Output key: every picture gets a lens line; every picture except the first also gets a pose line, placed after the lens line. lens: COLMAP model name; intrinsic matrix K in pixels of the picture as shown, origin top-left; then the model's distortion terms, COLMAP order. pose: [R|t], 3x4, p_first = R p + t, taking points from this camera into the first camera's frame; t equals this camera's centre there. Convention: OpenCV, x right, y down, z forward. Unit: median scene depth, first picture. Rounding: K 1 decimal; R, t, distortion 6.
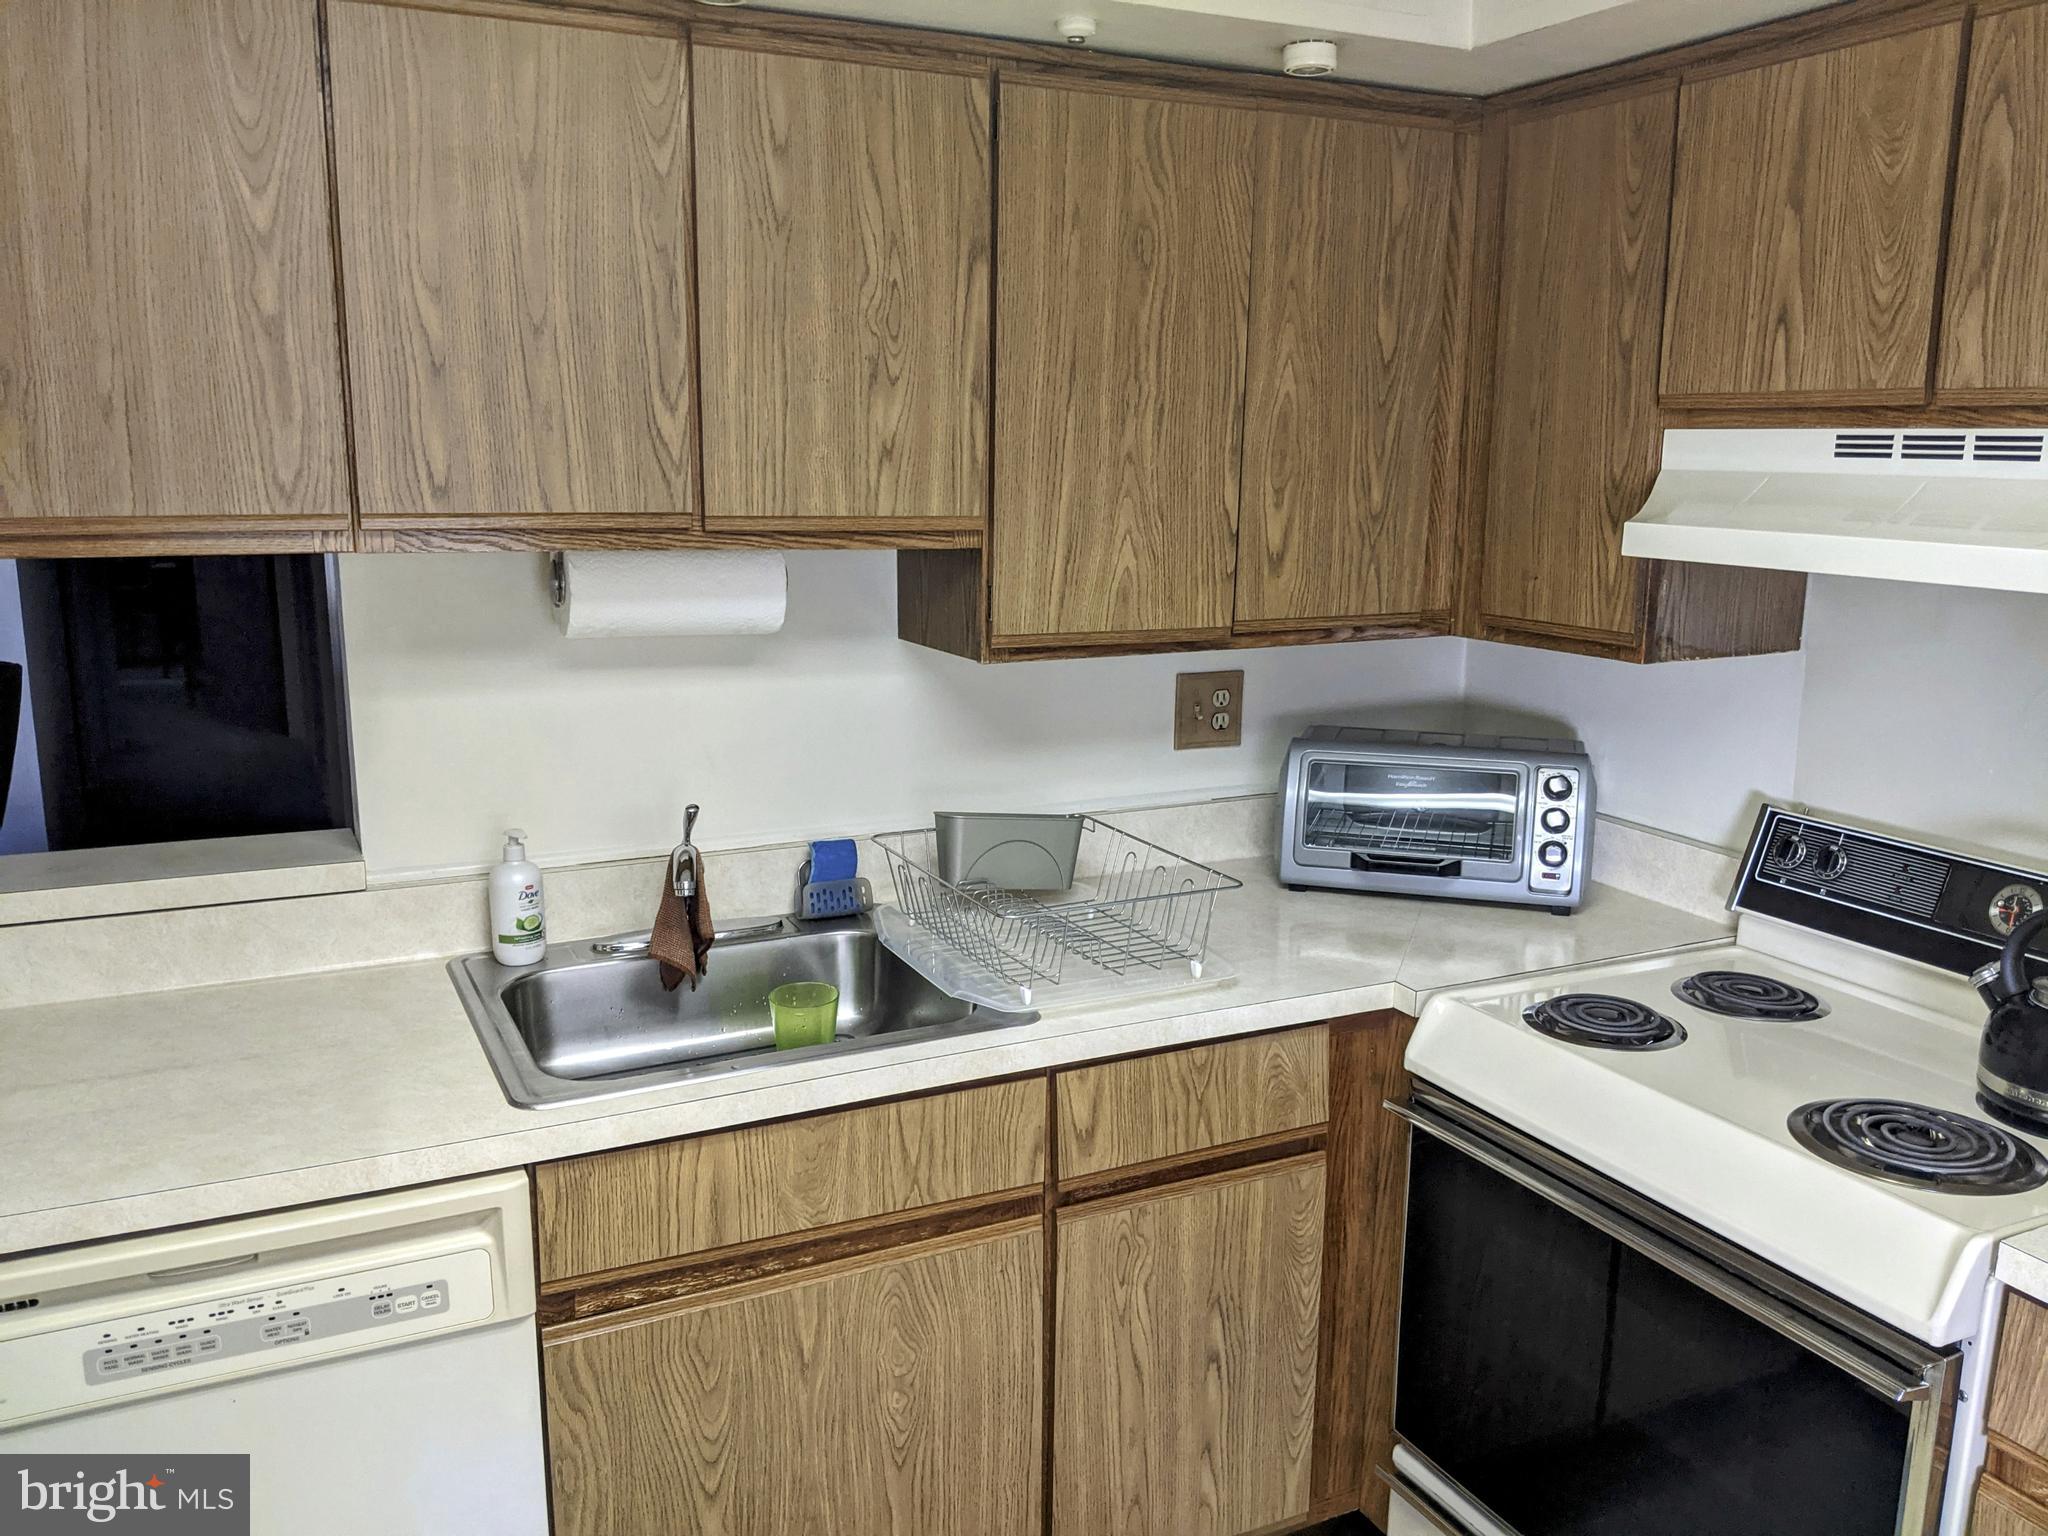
lens RADIAL K [[1674.5, 0, 997.4], [0, 1674.5, 777.9], [0, 0, 1]] dist [0.063328, -0.124960]
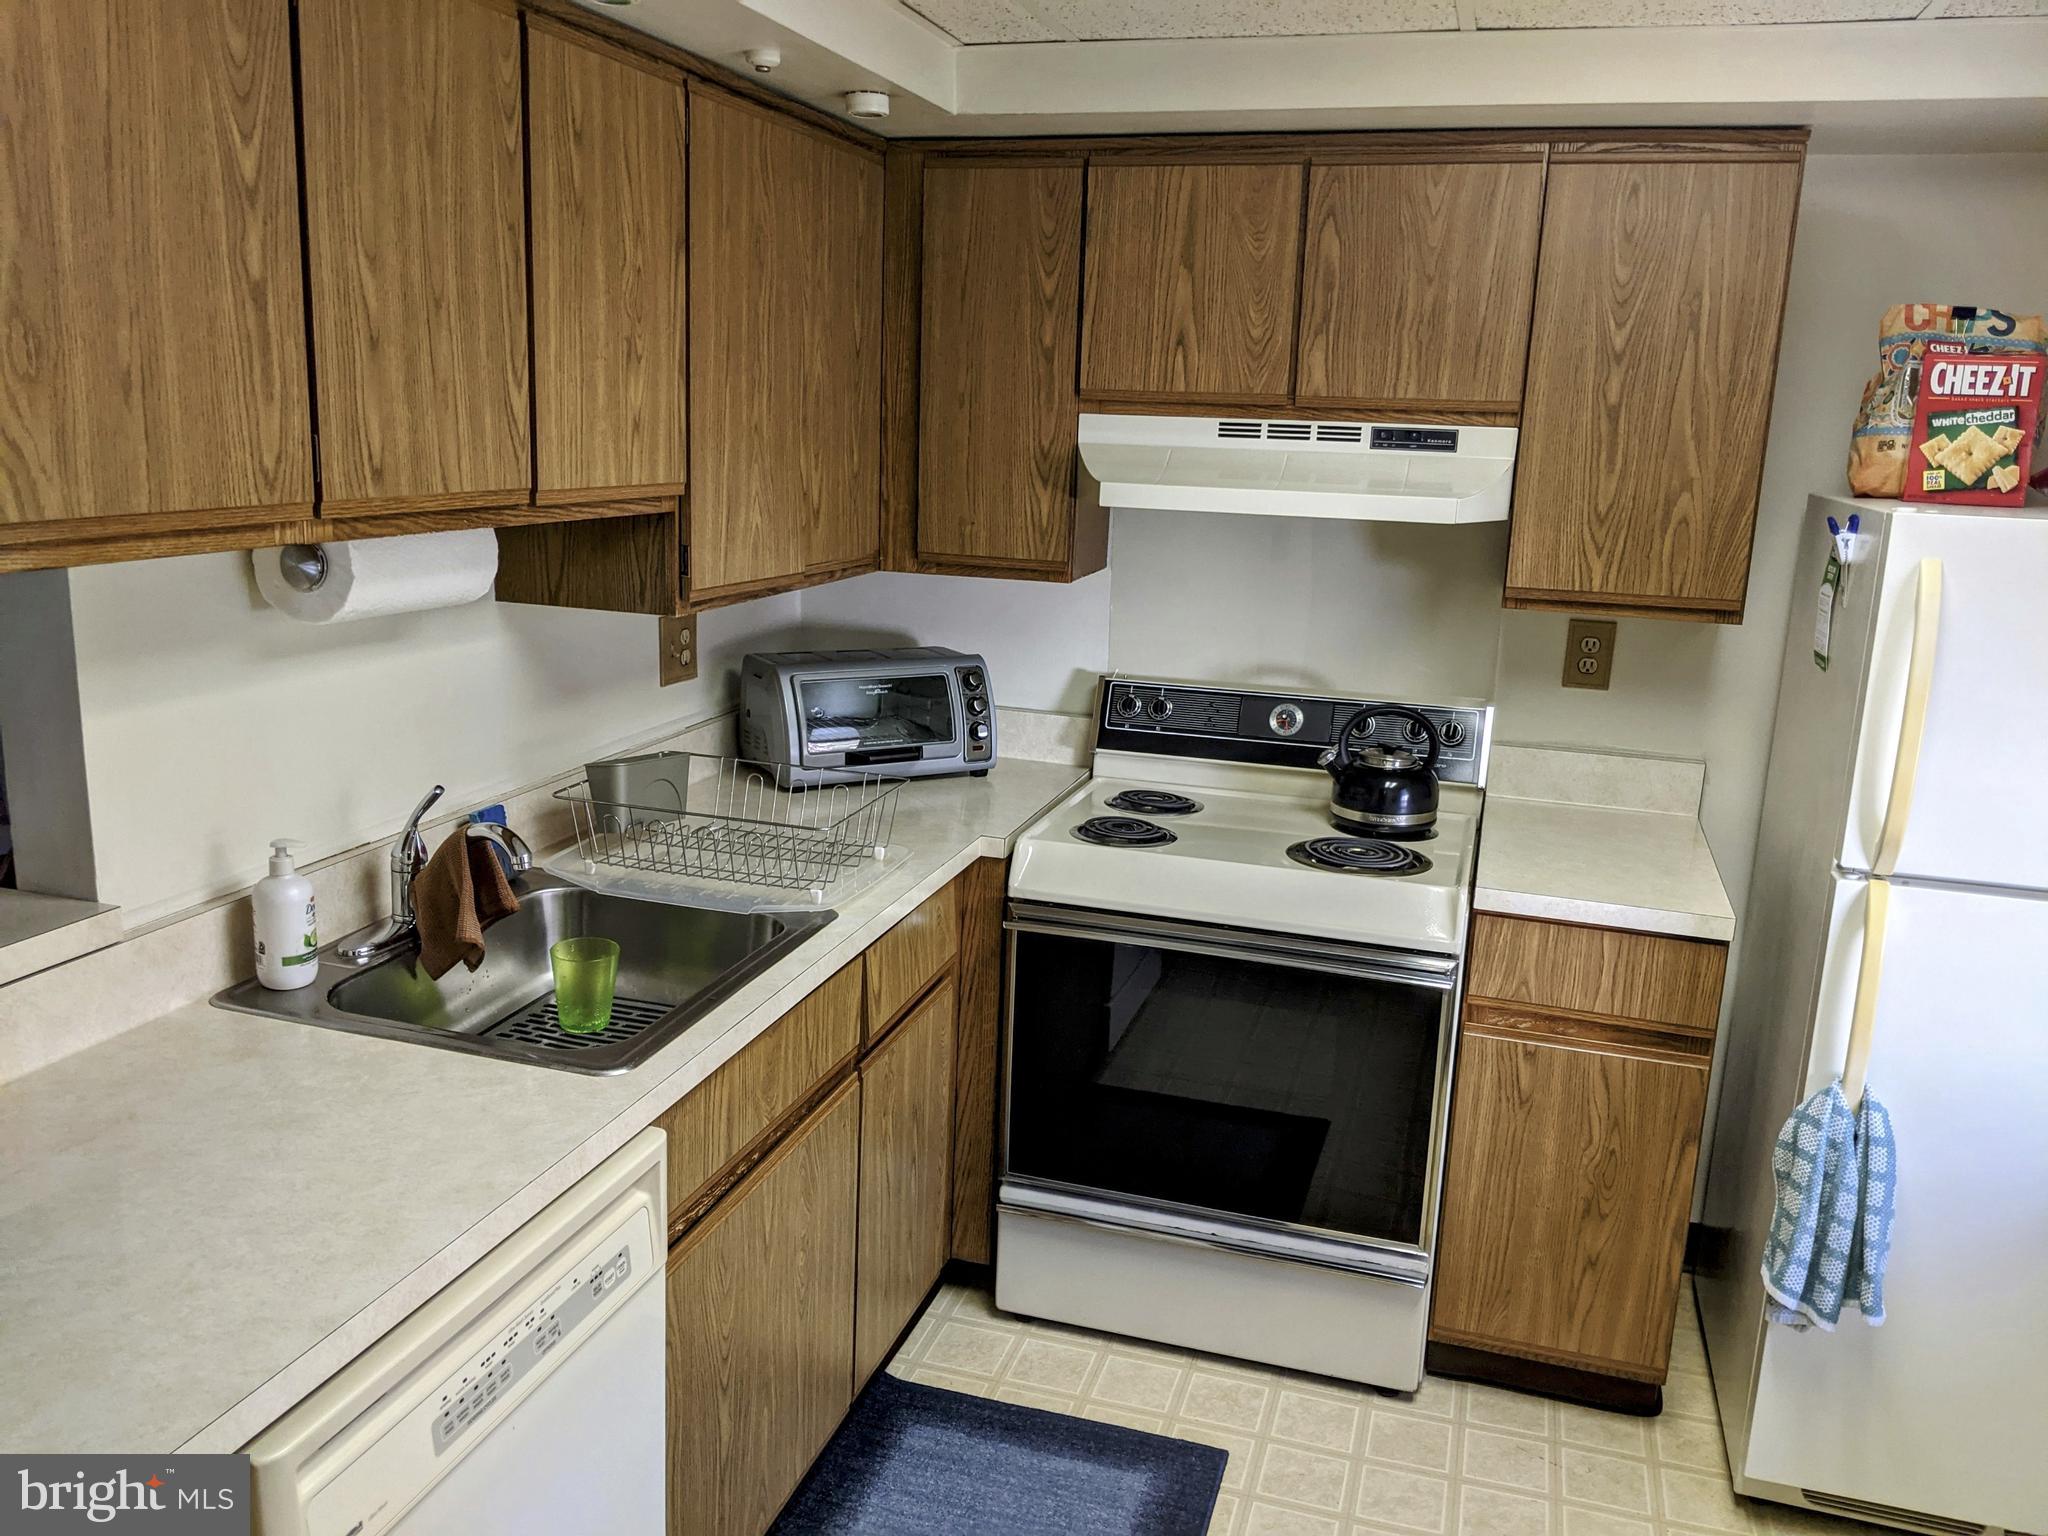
lens RADIAL K [[1674.5, 0, 997.4], [0, 1674.5, 777.9], [0, 0, 1]] dist [0.063328, -0.124960]
pose [[0.679146, -0.146710, 0.719192, -0.755422], [0.115672, 0.988970, 0.092512, -0.047447], [-0.724832, 0.020362, 0.688625, 0.103026]]
